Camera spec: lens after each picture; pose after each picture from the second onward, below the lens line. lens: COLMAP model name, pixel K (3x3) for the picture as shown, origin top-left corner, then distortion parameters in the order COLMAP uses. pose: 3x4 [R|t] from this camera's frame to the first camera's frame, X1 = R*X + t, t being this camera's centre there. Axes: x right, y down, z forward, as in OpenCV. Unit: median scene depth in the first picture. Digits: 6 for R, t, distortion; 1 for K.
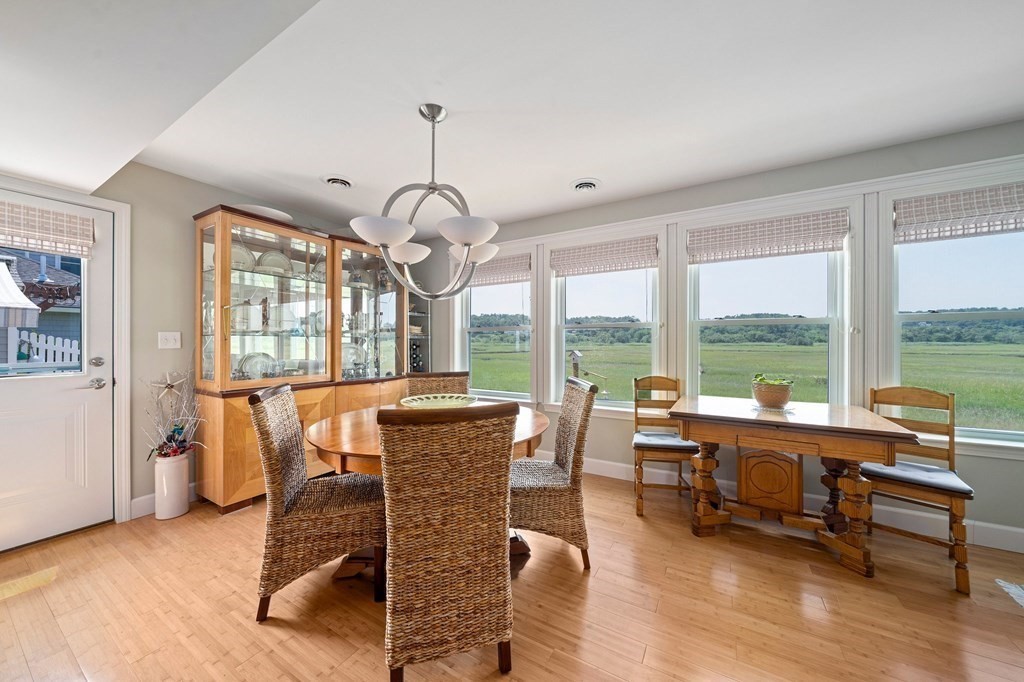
lens RADIAL K [[351.7, 0, 515.9], [0, 351.7, 345.0], [0, 0, 1]] dist [-0.005853, 0.000070]
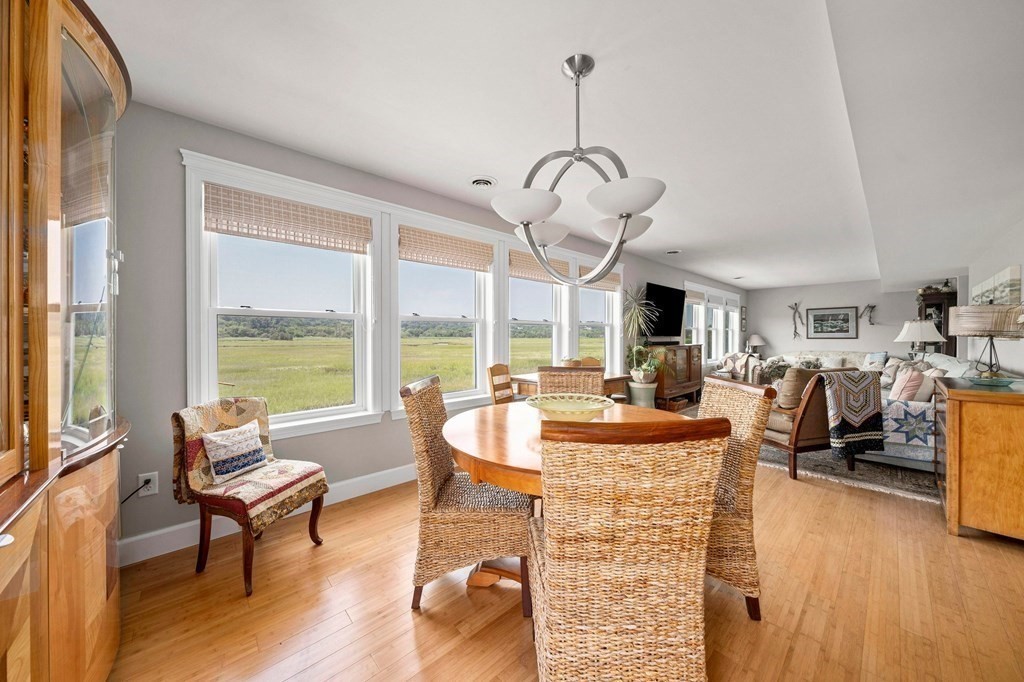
lens RADIAL K [[351.7, 0, 513.2], [0, 351.7, 340.3], [0, 0, 1]] dist [-0.005853, 0.000070]
pose [[0.283838, -0.008401, 0.958835, -0.772173], [0.007565, 0.999950, 0.006521, 0.000371], [-0.958842, 0.005402, 0.283887, 0.697006]]
